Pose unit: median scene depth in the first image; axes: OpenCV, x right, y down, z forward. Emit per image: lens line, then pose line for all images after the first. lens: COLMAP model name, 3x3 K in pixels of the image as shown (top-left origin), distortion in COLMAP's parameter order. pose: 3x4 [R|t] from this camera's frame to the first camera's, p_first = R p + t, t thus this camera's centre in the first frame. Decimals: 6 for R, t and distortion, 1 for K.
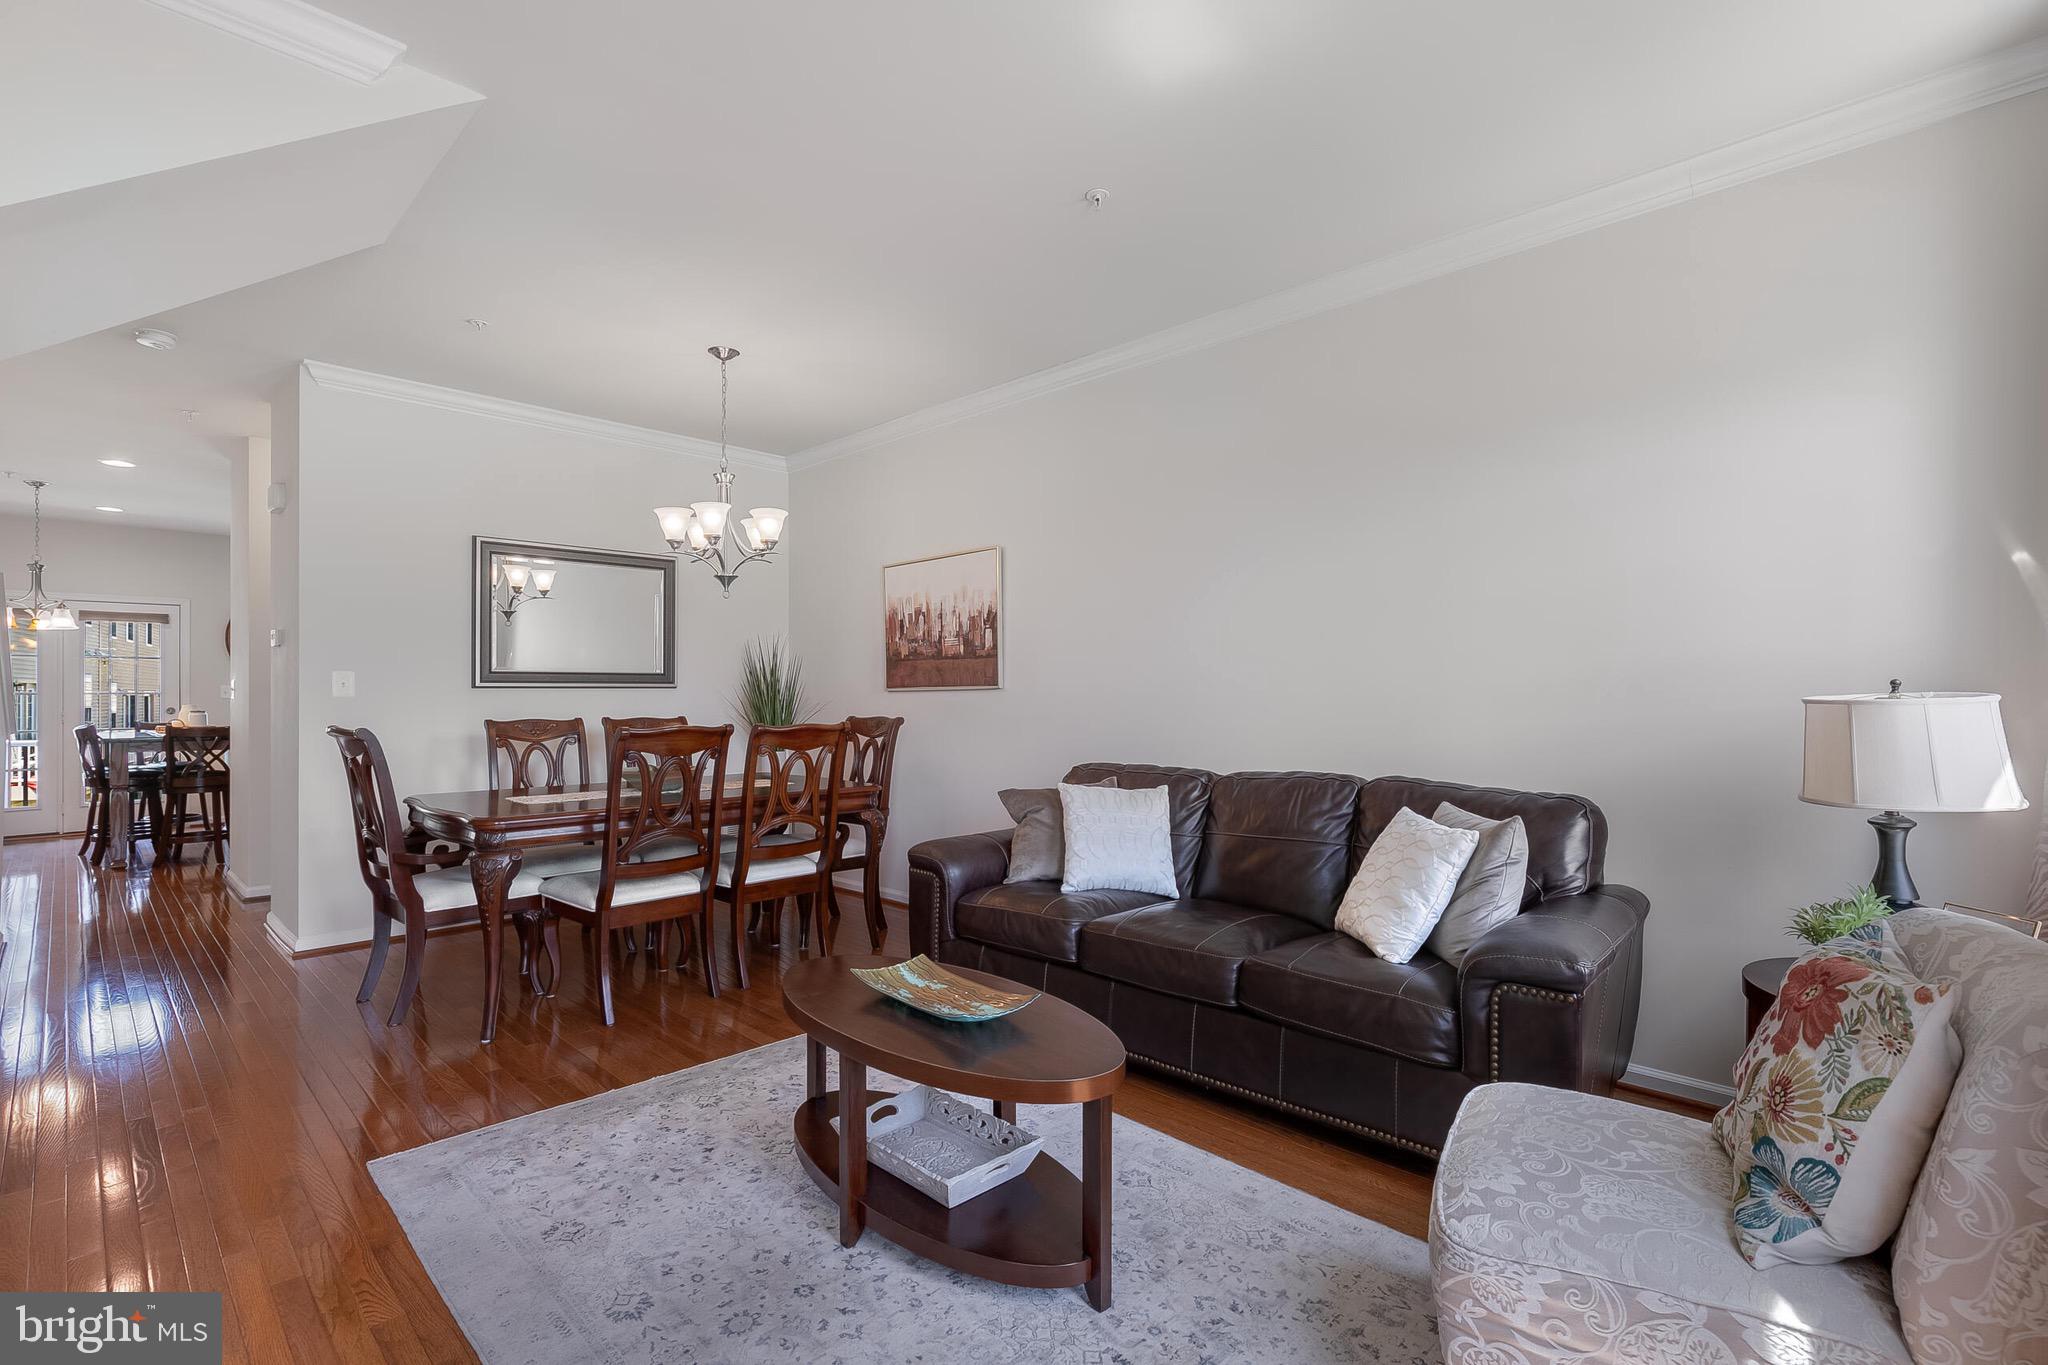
lens RADIAL K [[920.2, 0, 998.7], [0, 920.2, 678.6], [0, 0, 1]] dist [0.014457, -0.005409]
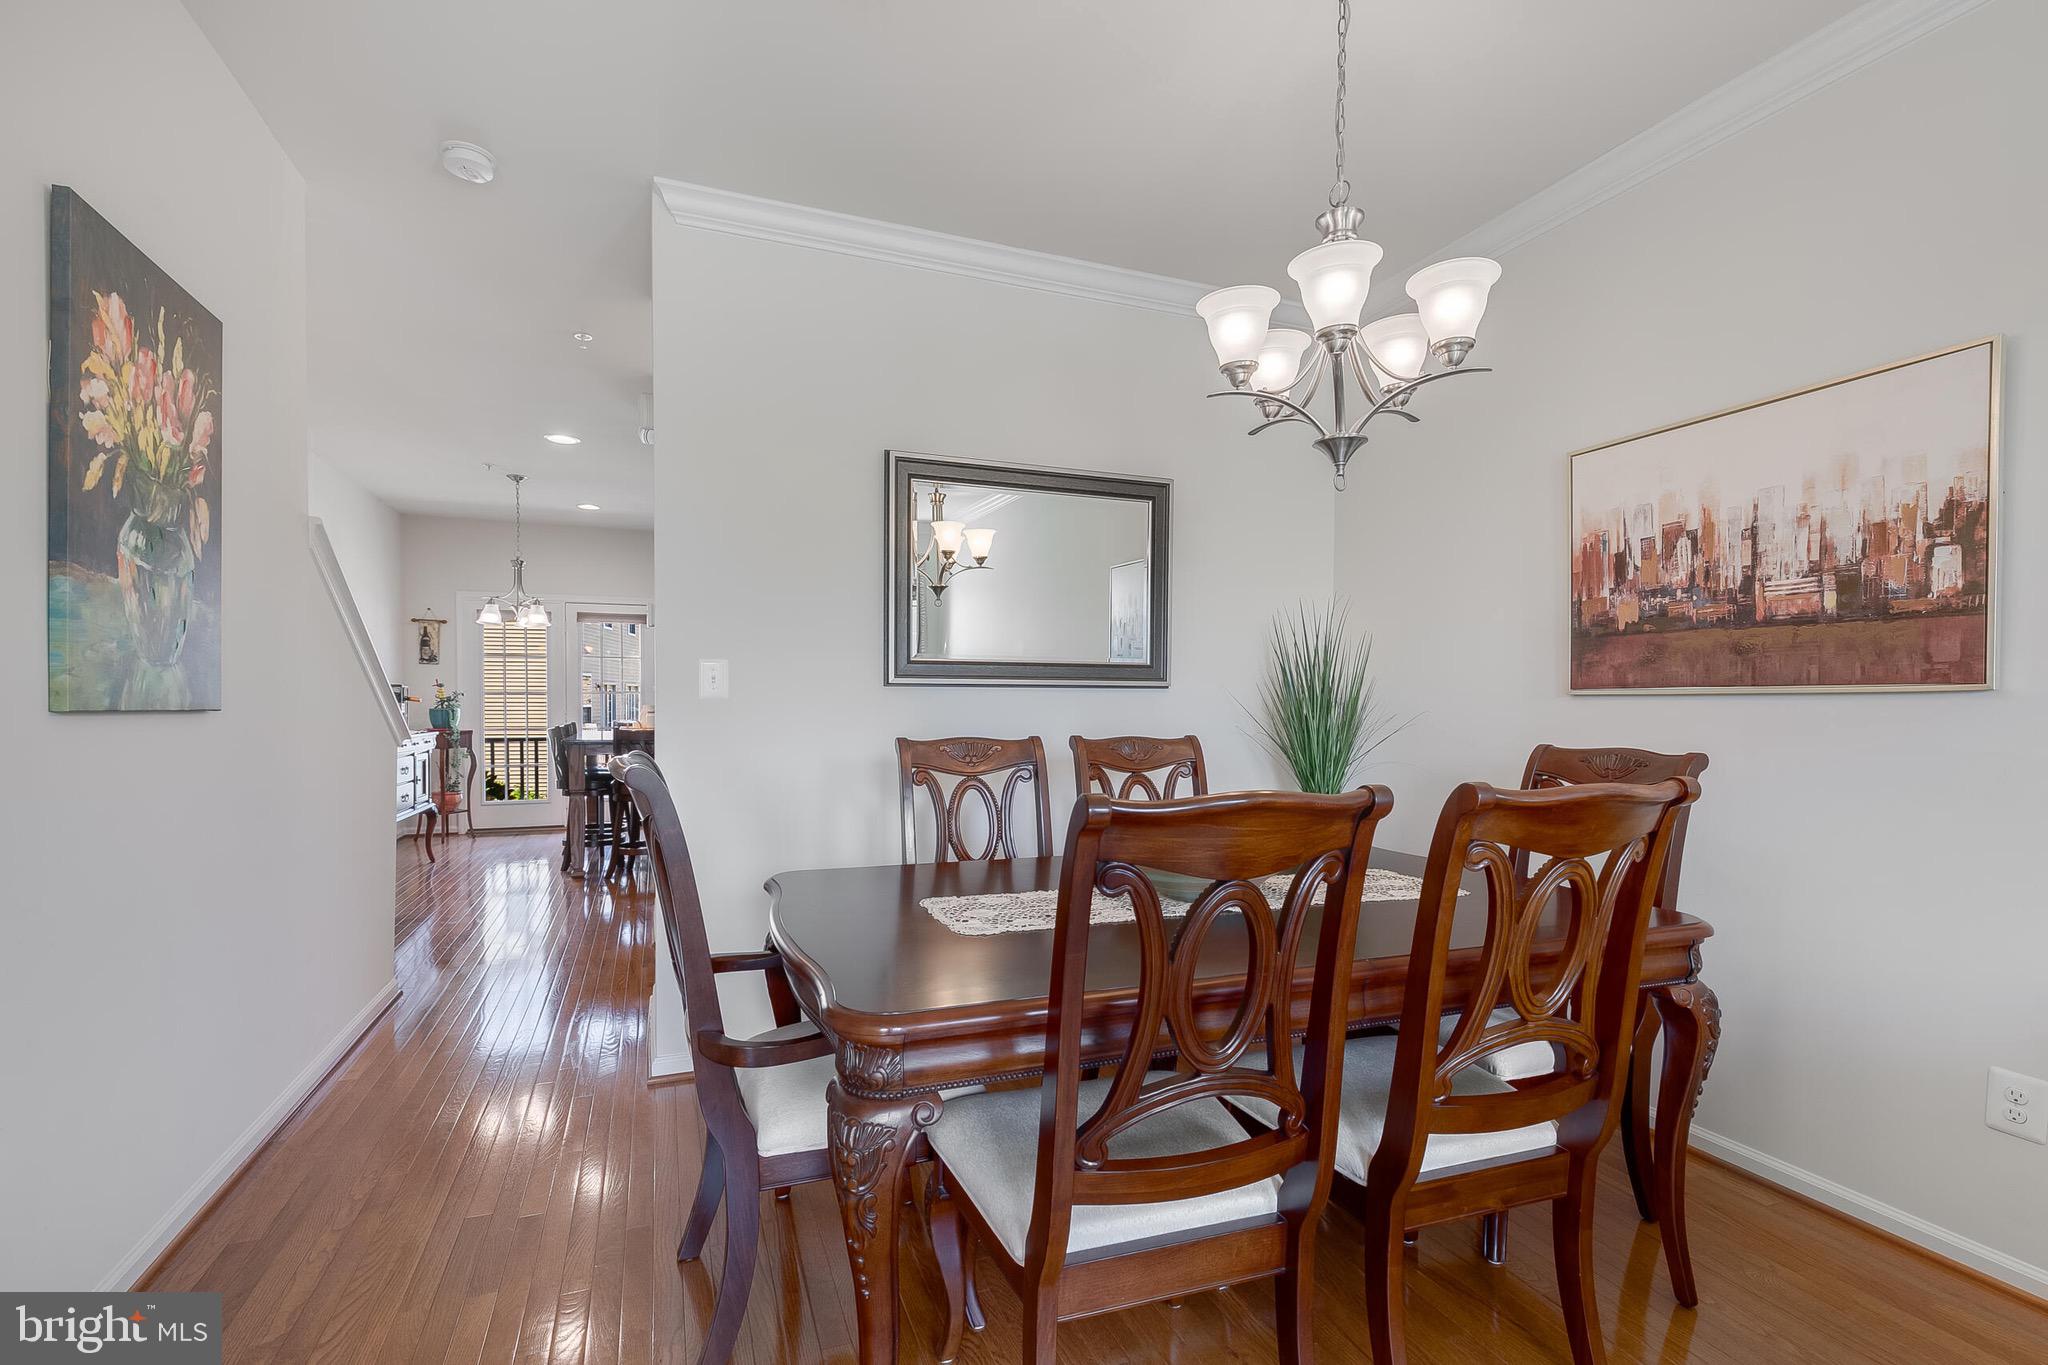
lens RADIAL K [[920.2, 0, 1036.0], [0, 920.2, 717.4], [0, 0, 1]] dist [0.014457, -0.005409]
pose [[0.923272, 0.015554, -0.383833, -0.261030], [-0.000729, 0.999249, 0.038739, 0.008499], [0.384147, -0.035487, 0.922590, 0.521021]]
